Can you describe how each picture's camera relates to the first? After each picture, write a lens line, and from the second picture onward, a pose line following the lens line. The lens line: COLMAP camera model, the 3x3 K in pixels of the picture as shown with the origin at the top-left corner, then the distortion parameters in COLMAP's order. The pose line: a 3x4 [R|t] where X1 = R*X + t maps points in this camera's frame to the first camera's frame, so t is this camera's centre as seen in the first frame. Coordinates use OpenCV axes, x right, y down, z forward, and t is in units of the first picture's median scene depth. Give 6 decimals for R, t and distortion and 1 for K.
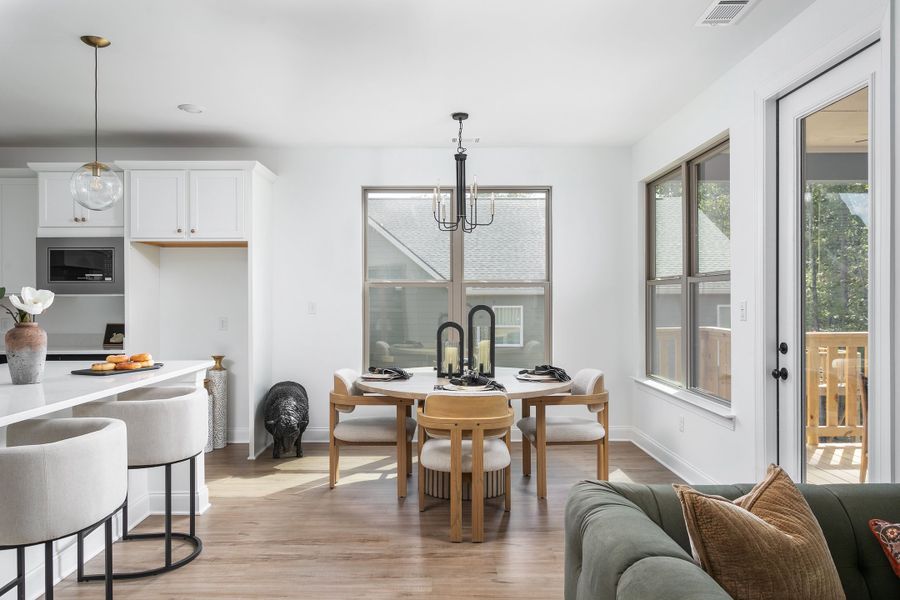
lens RADIAL K [[586.1, 0, 456.7], [0, 586.1, 302.9], [0, 0, 1]] dist [-0.024468, 0.006165]
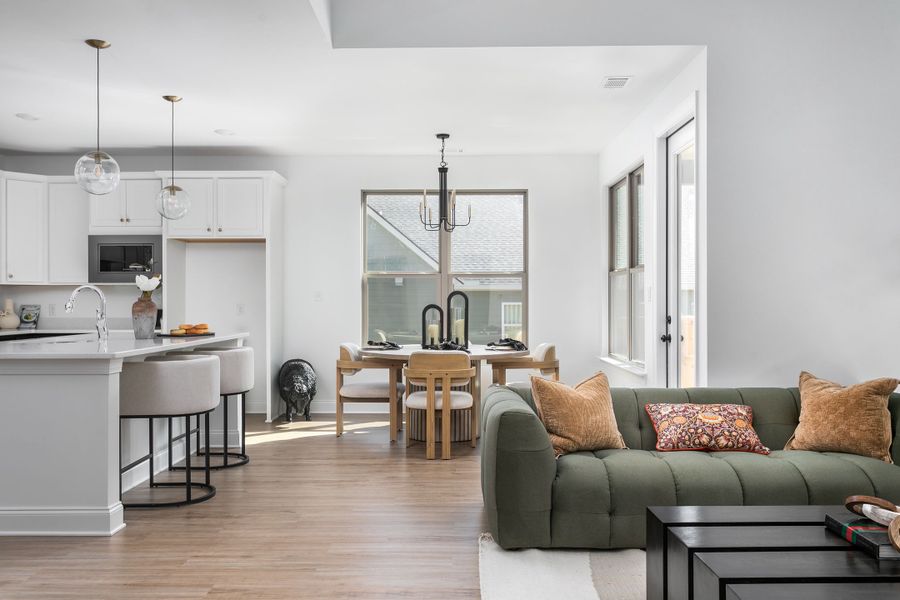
lens RADIAL K [[586.1, 0, 443.6], [0, 586.1, 296.9], [0, 0, 1]] dist [-0.024468, 0.006165]
pose [[0.999838, 0.002075, -0.017854, 0.032491], [-0.002042, 0.999996, 0.001901, 0.013360], [0.017858, -0.001864, 0.999839, -0.233337]]
